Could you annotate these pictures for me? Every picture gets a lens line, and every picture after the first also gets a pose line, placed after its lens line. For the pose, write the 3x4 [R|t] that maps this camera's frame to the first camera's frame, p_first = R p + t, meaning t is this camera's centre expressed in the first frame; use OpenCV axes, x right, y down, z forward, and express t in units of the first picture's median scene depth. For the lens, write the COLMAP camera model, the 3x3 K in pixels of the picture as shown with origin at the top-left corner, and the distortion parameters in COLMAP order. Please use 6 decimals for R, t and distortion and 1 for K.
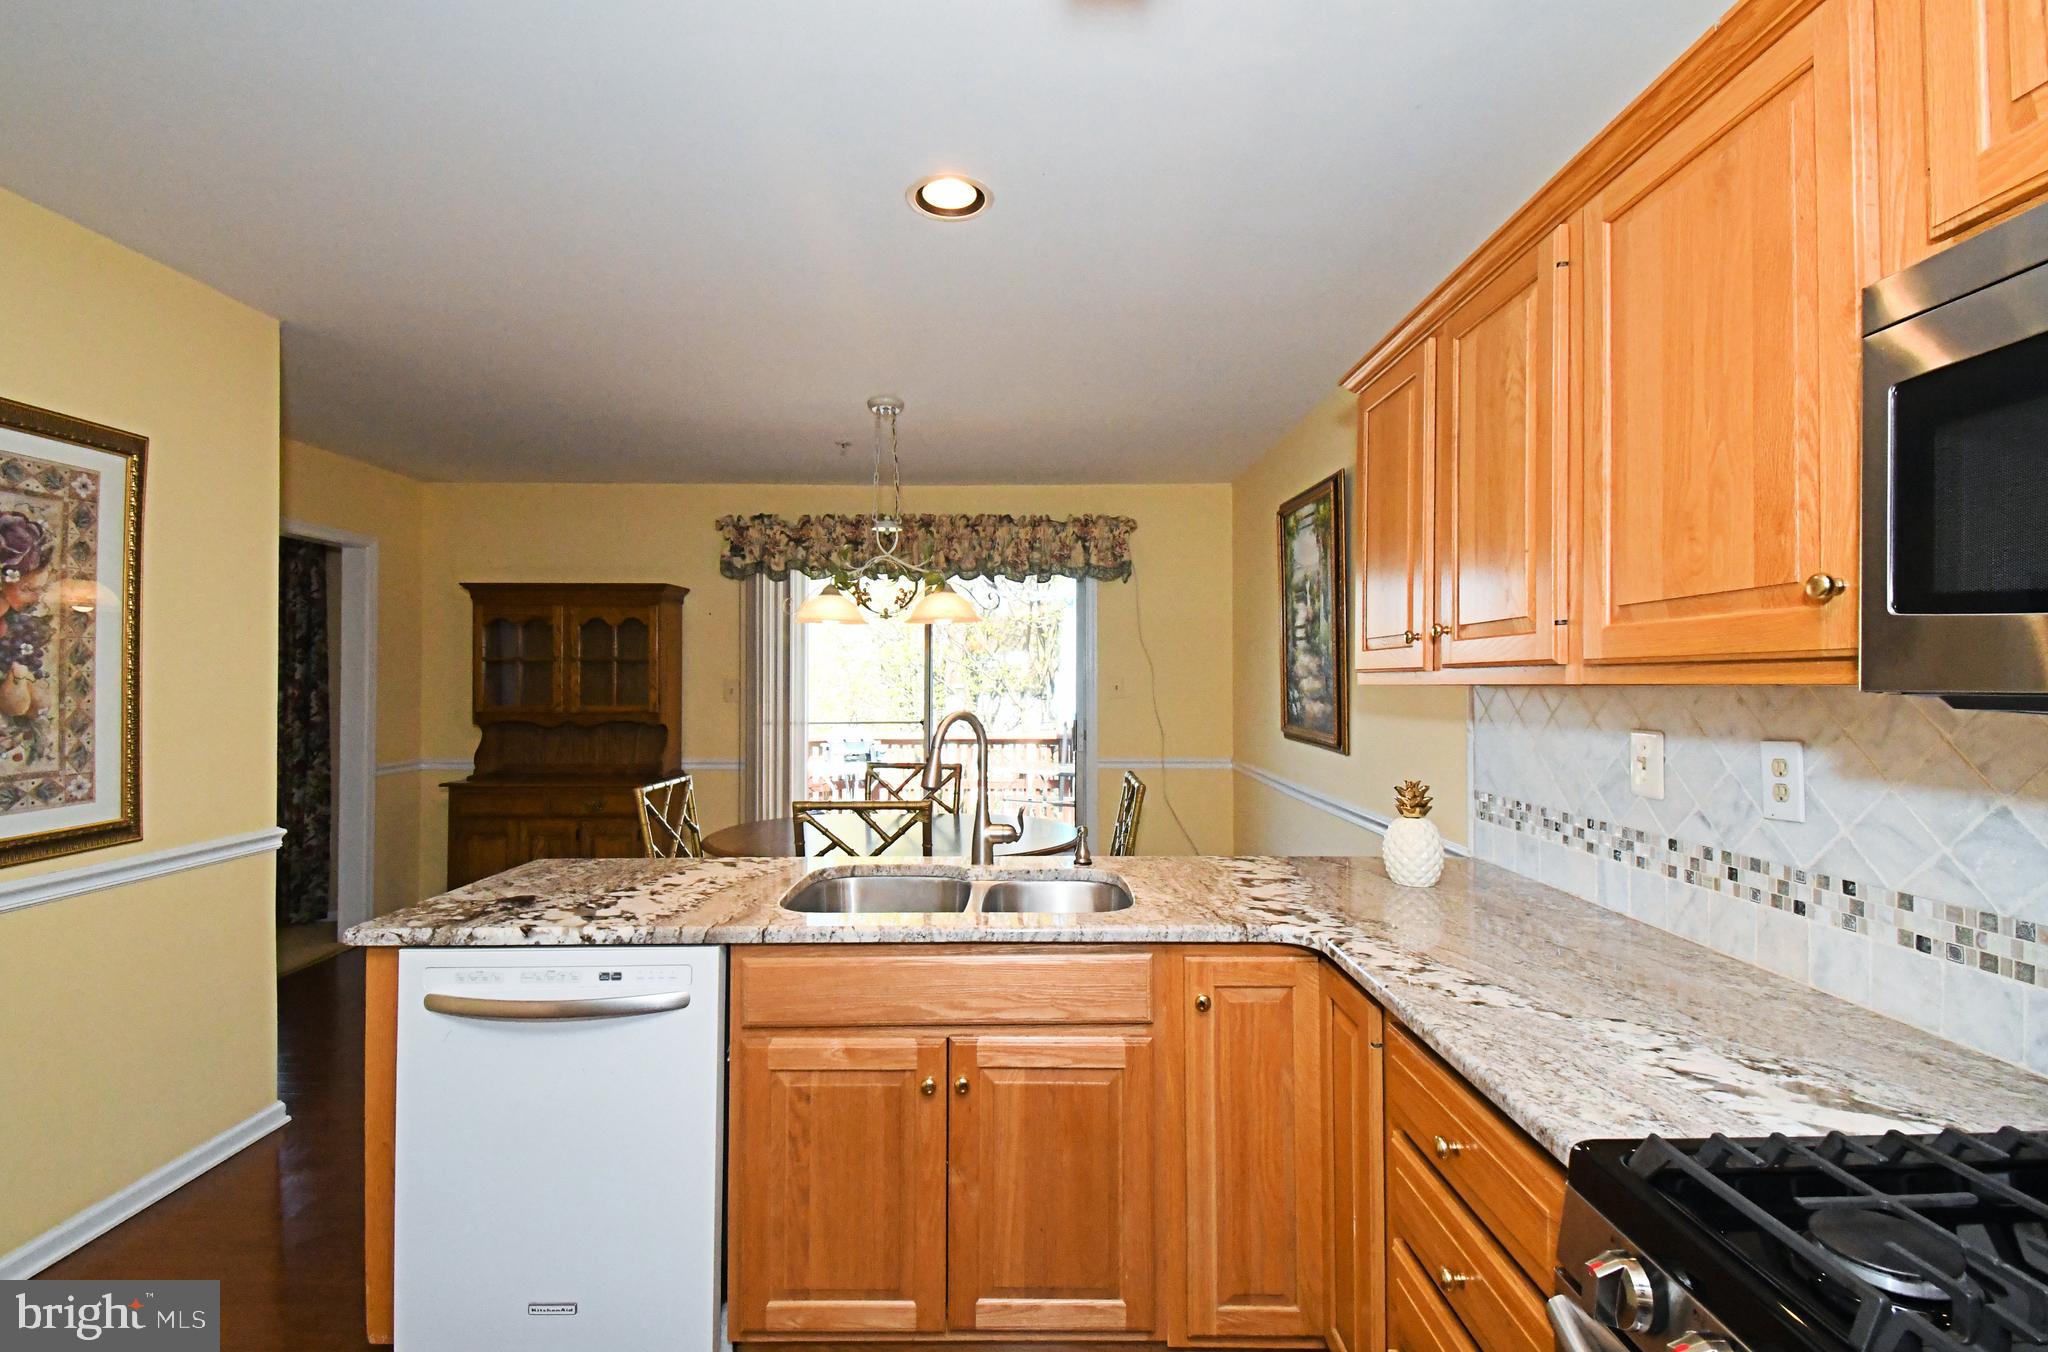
lens RADIAL K [[918.9, 0, 985.5], [0, 918.9, 656.8], [0, 0, 1]] dist [-0.001276, -0.013834]
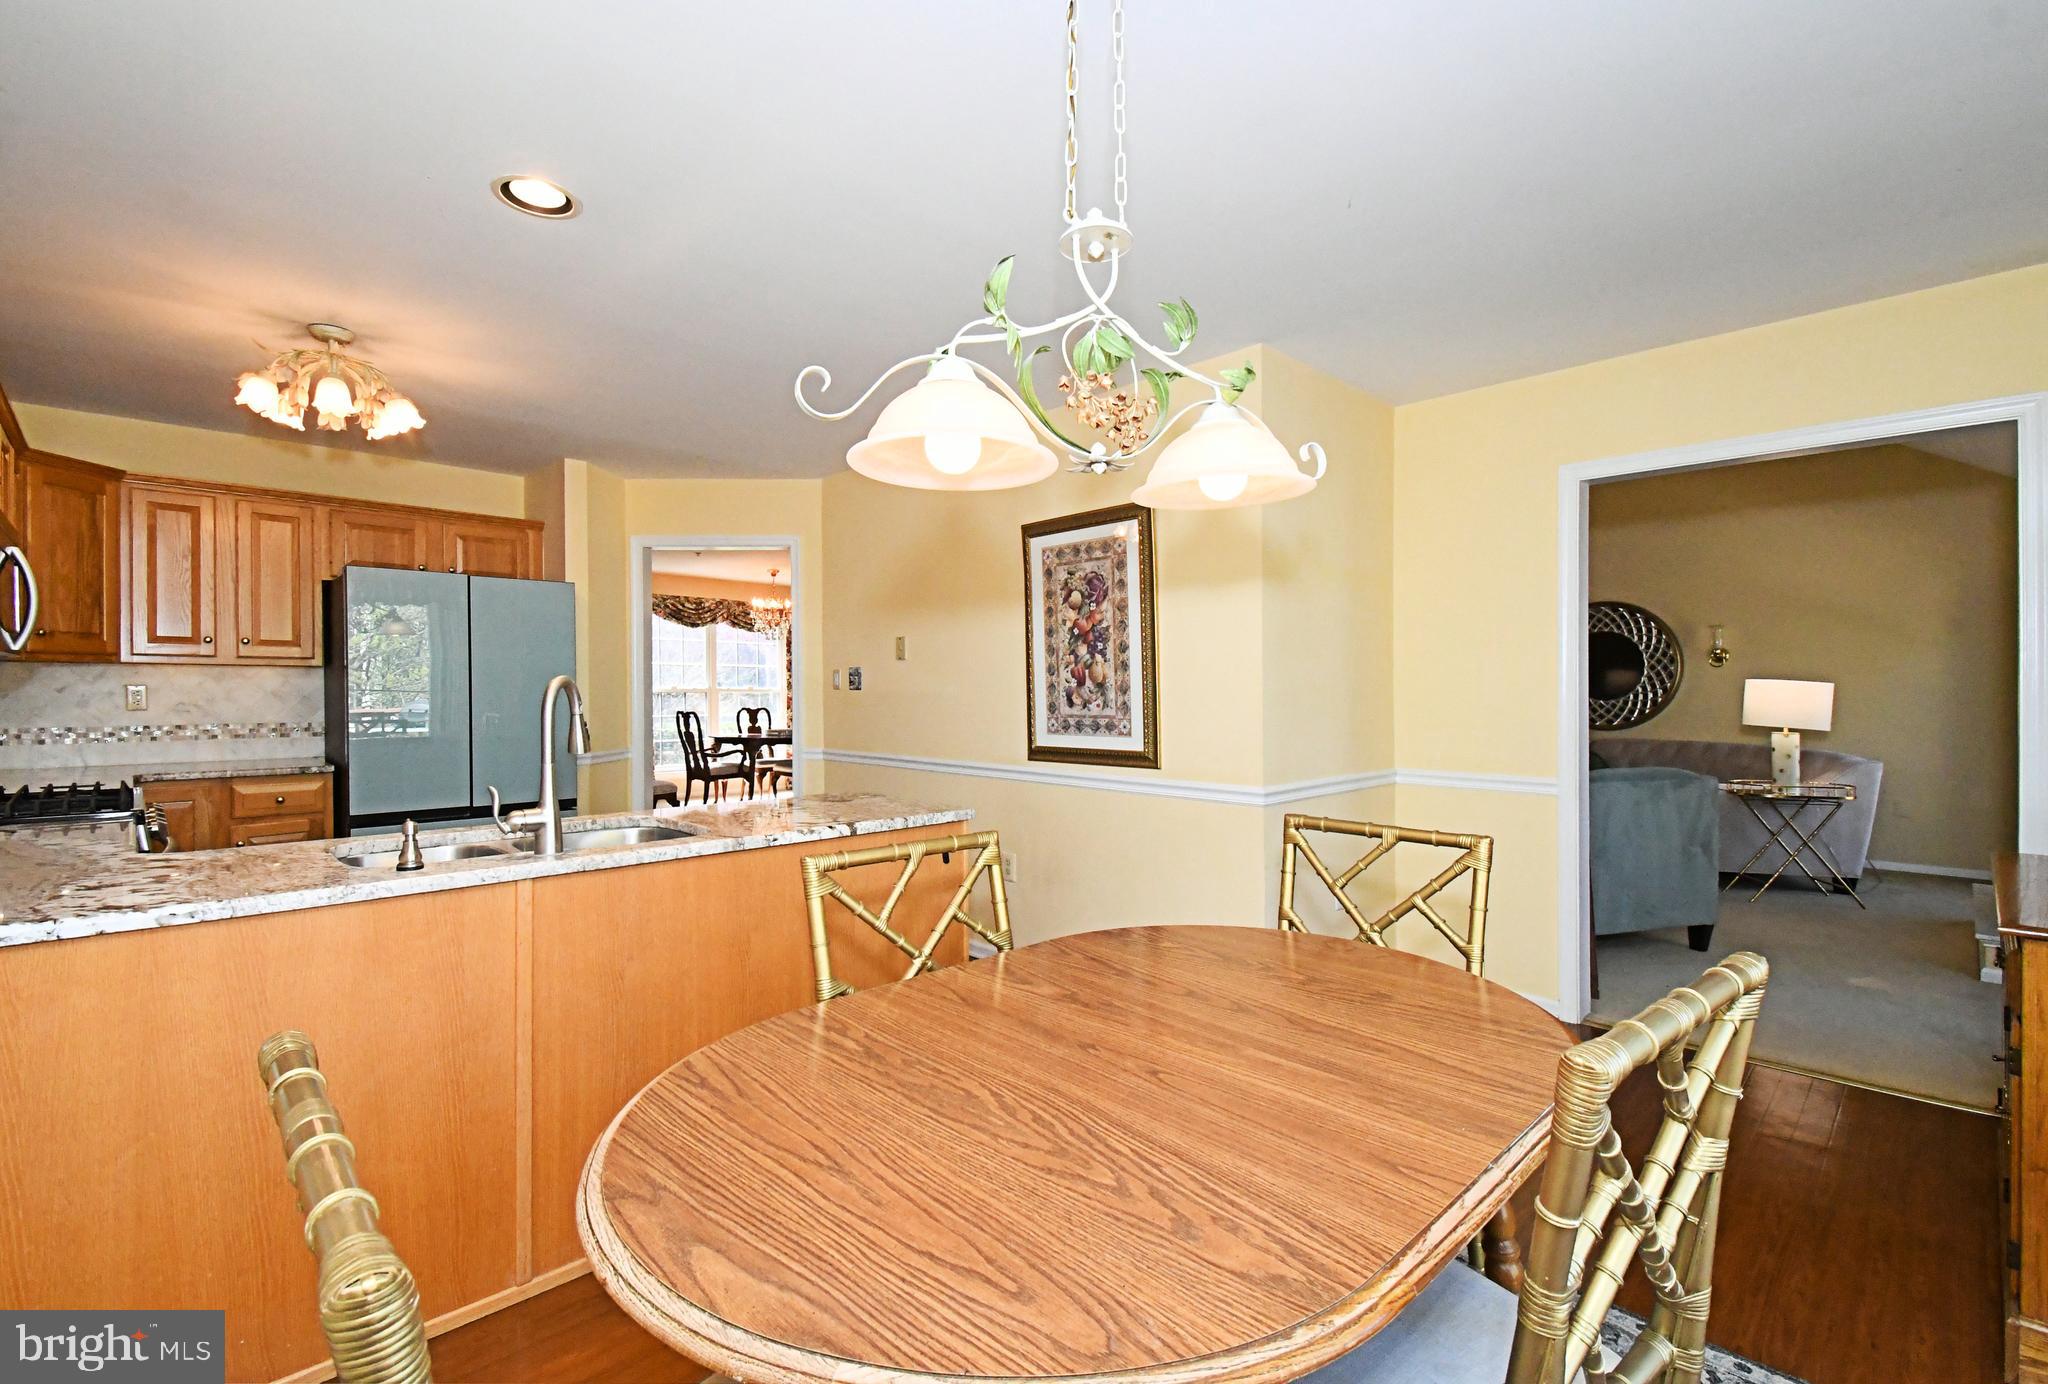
lens RADIAL K [[928.6, 0, 1060.4], [0, 928.6, 692.3], [0, 0, 1]] dist [0.003305, -0.006318]
pose [[-0.679759, 0.004100, -0.733424, 0.361525], [0.018702, 0.999756, -0.011745, 0.108871], [0.733197, -0.021700, -0.679670, 2.293166]]
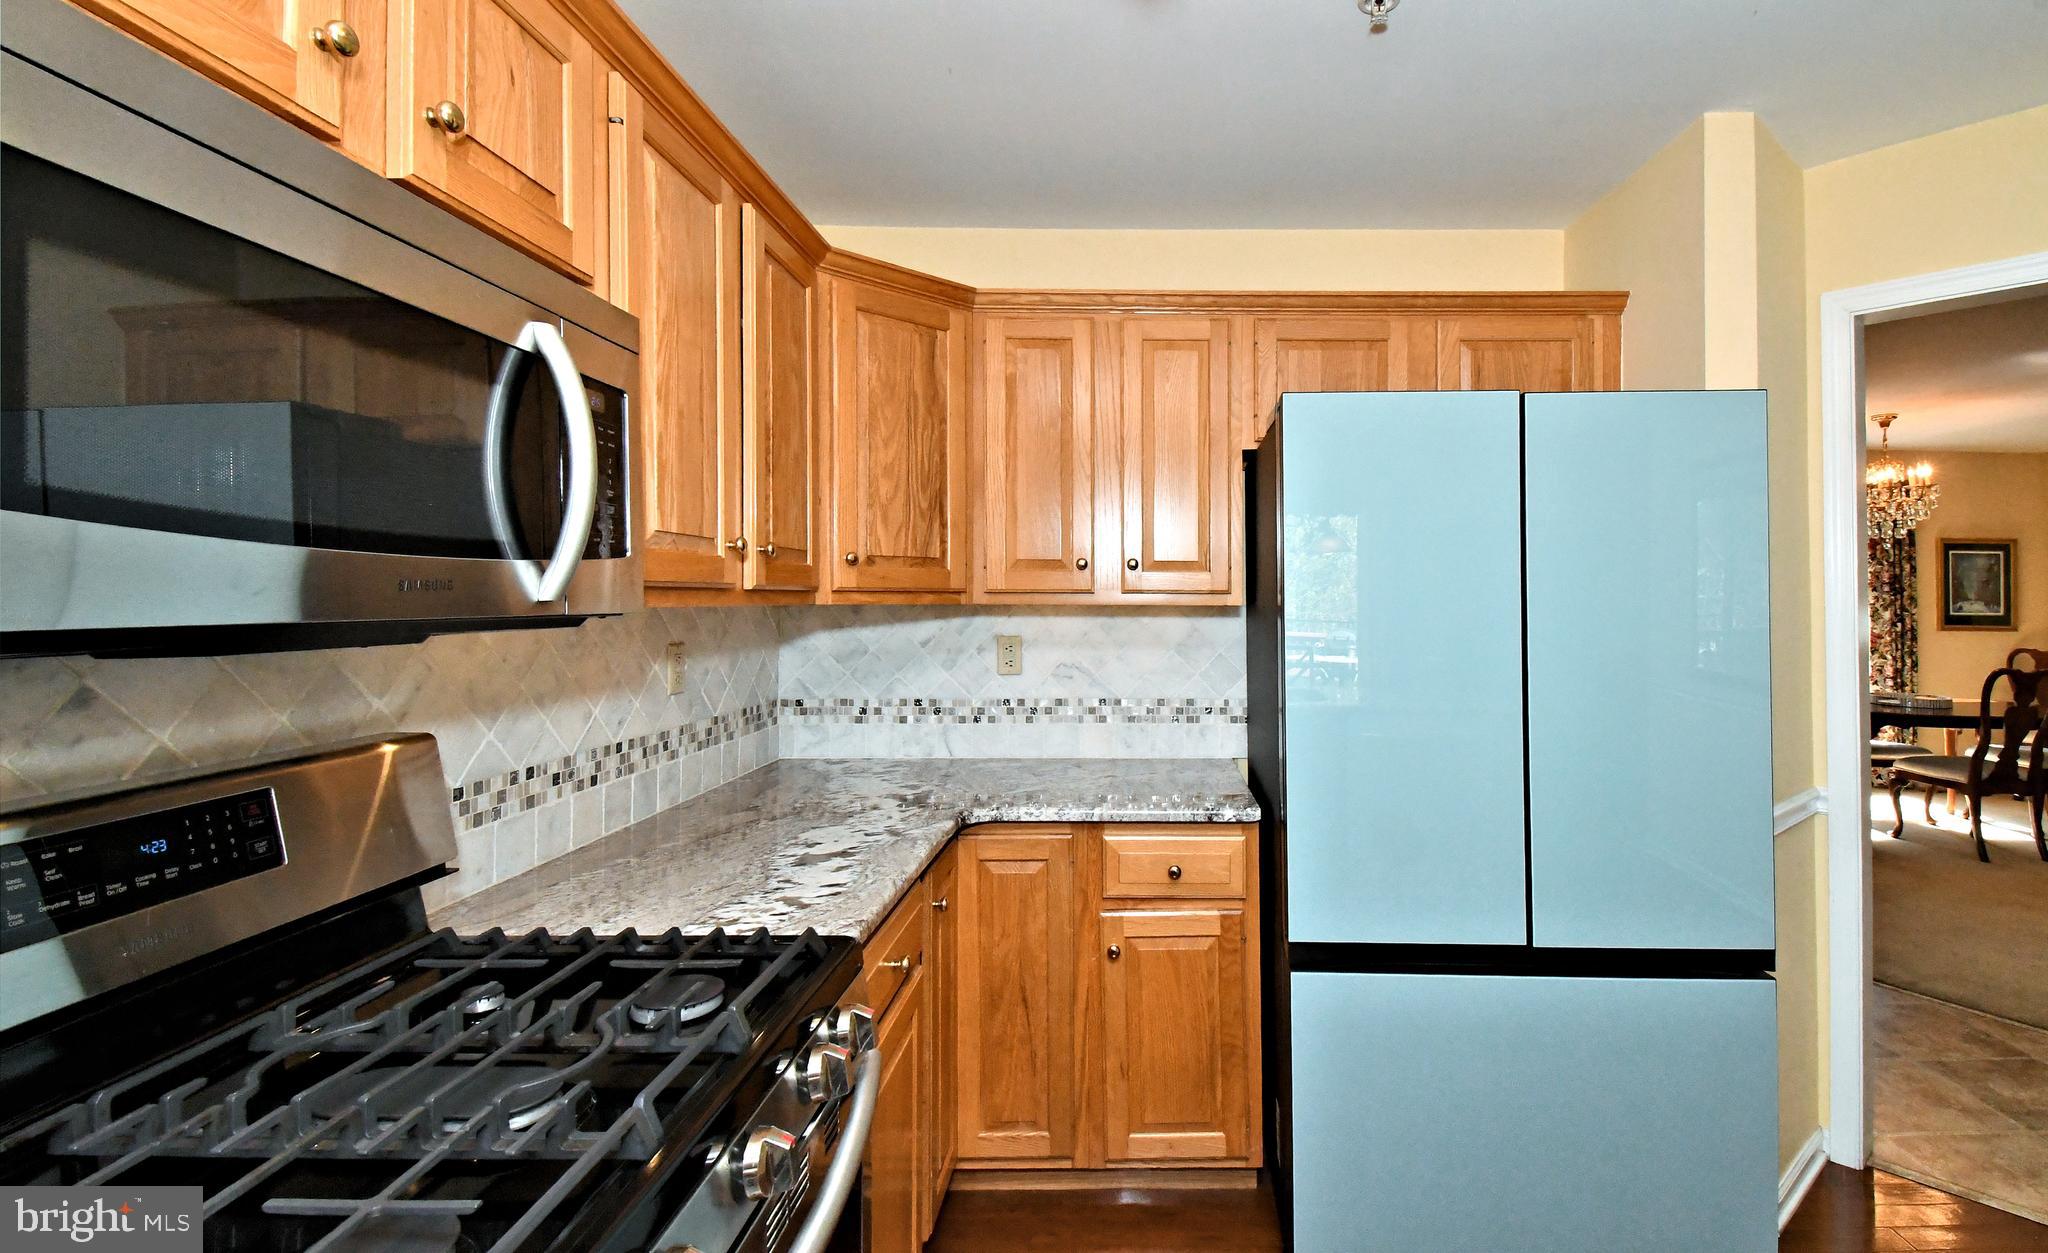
lens RADIAL K [[872.8, 0, 1033.8], [0, 872.8, 599.2], [0, 0, 1]] dist [-0.000660, -0.002165]
pose [[-0.995505, 0.004024, 0.094623, 0.093217], [0.000833, 0.999430, -0.033740, 0.015091], [-0.094705, -0.033509, -0.994941, 0.627541]]
